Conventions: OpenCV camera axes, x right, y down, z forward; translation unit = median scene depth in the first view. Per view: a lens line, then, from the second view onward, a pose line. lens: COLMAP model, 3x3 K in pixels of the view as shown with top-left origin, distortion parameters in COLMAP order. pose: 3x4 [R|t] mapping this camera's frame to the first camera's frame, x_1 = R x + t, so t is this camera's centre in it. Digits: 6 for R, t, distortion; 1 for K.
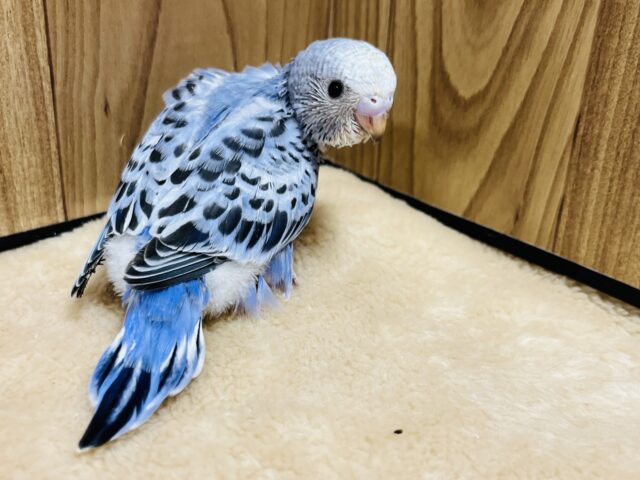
lens RADIAL K [[691.4, 0, 320.0], [0, 691.4, 240.0], [0, 0, 1]] dist [-0.010900, -0.043312]
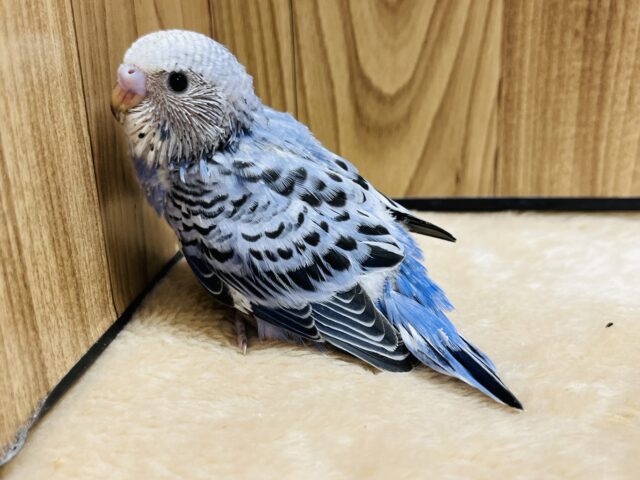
lens RADIAL K [[697.4, 0, 320.9], [0, 697.4, 249.6], [0, 0, 1]] dist [-0.009191, -0.019595]
pose [[0.764332, -0.312283, 0.564160, -0.658774], [0.353426, 0.934668, 0.038545, -0.052686], [-0.539339, 0.169928, 0.824765, 0.161619]]
